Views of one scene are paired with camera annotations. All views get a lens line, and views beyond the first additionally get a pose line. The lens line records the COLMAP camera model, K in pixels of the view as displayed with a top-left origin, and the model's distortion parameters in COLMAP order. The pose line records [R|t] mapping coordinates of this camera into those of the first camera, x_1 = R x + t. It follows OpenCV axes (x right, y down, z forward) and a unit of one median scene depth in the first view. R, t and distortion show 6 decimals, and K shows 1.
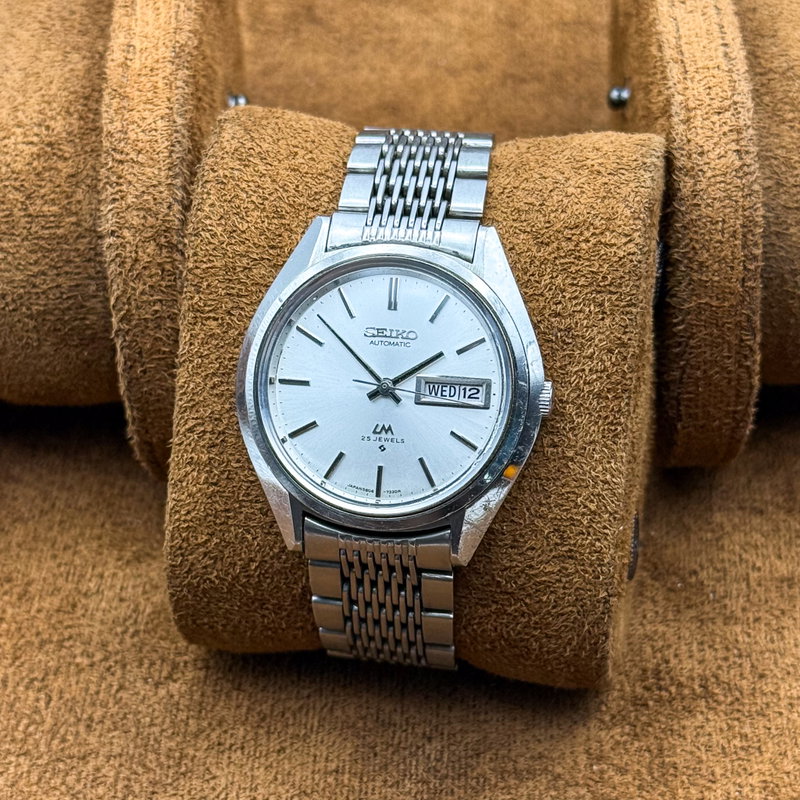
lens RADIAL K [[2249.4, 0, 400.0], [0, 2249.4, 400.0], [0, 0, 1]] dist [-0.099819, 0.649180]
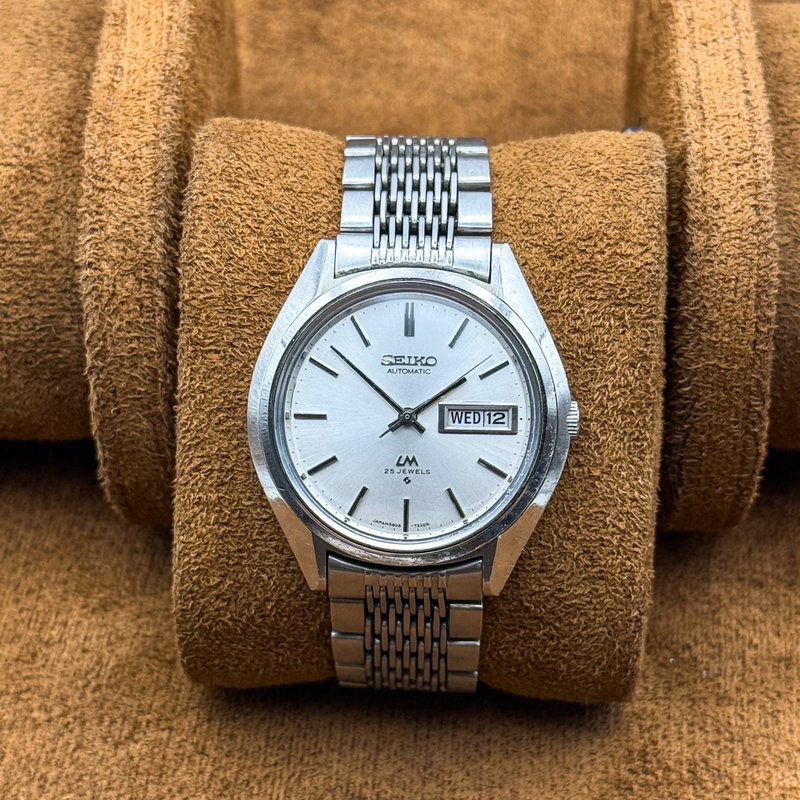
lens RADIAL K [[2249.4, 0, 400.0], [0, 2249.4, 400.0], [0, 0, 1]] dist [-0.099819, 0.649180]
pose [[0.993026, -0.057406, 0.102973, -0.105554], [0.052783, 0.997496, 0.047080, -0.057009], [-0.105418, -0.041316, 0.993569, 0.044995]]
